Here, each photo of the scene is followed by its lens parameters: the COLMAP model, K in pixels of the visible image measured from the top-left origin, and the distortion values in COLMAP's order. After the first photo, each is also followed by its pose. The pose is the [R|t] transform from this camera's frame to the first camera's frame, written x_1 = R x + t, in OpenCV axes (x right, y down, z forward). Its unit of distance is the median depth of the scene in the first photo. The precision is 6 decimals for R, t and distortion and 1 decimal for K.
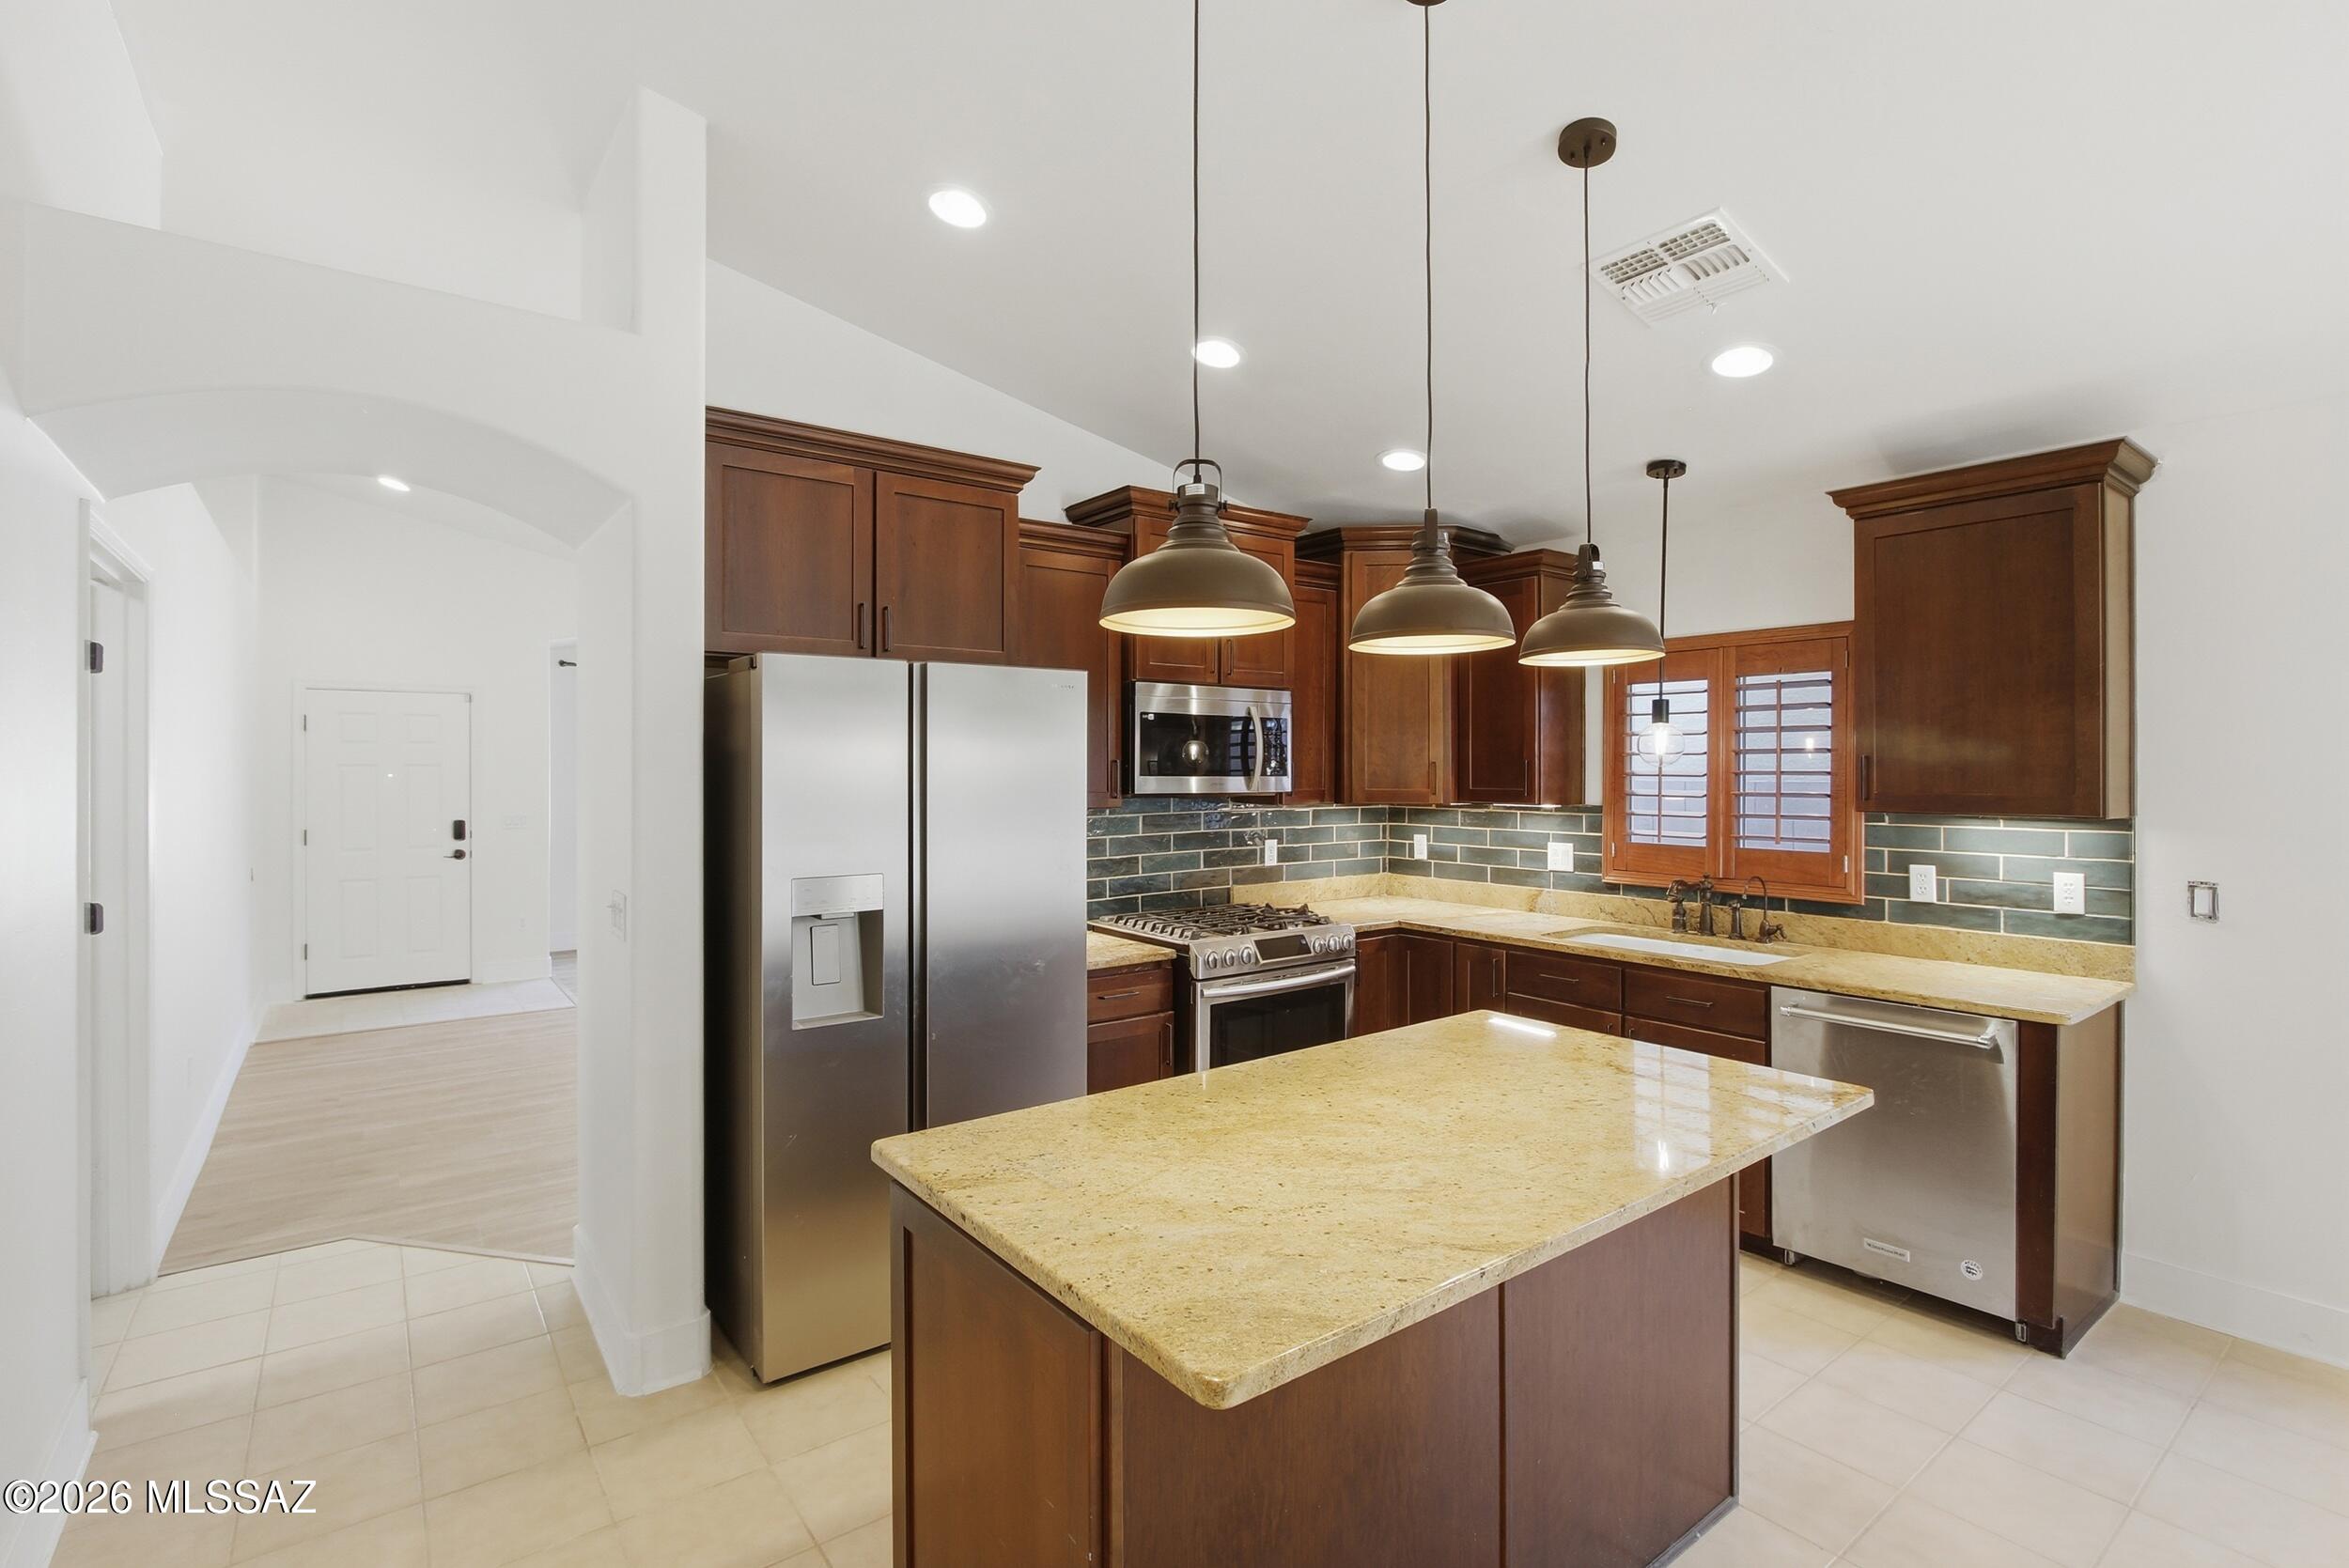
lens RADIAL K [[1113.7, 0, 1171.0], [0, 1113.7, 773.5], [0, 0, 1]] dist [-0.016106, -0.000283]
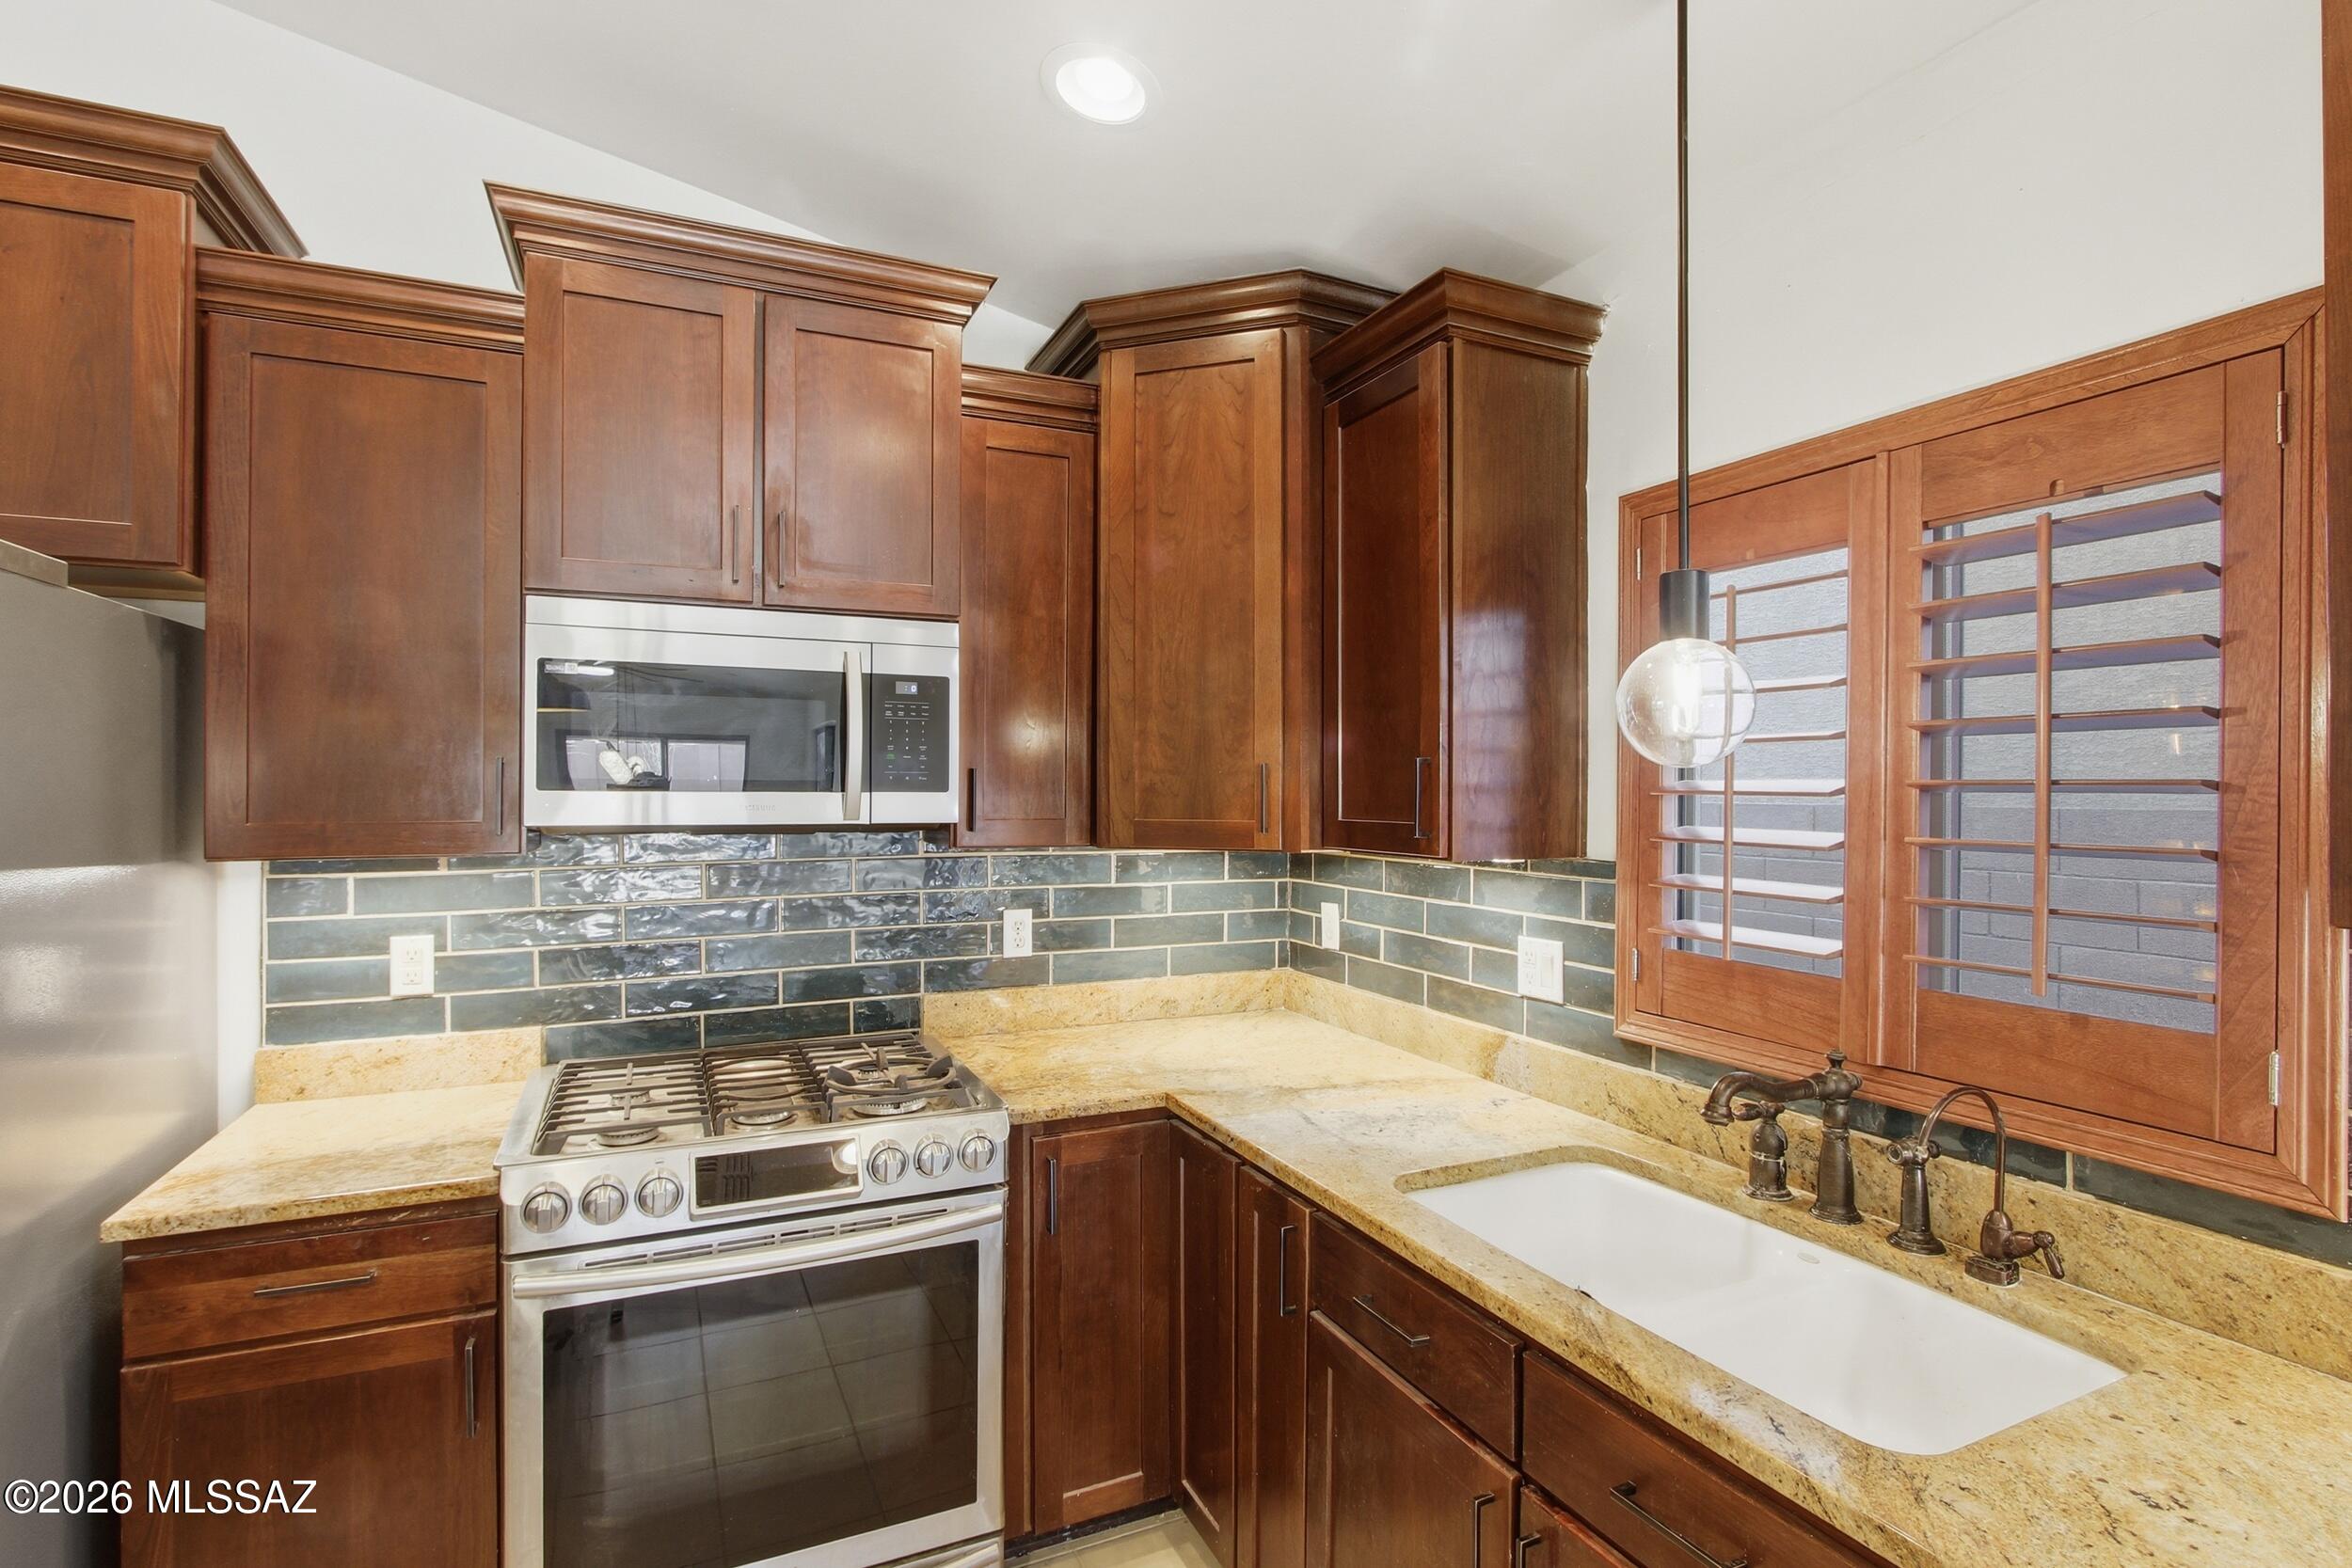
lens RADIAL K [[1115.1, 0, 1179.9], [0, 1115.1, 791.9], [0, 0, 1]] dist [-0.016106, -0.000283]
pose [[0.977080, 0.004940, -0.212814, 0.312955], [-0.005810, 0.999977, -0.003462, 0.003471], [0.212792, 0.004619, 0.977087, 0.530409]]
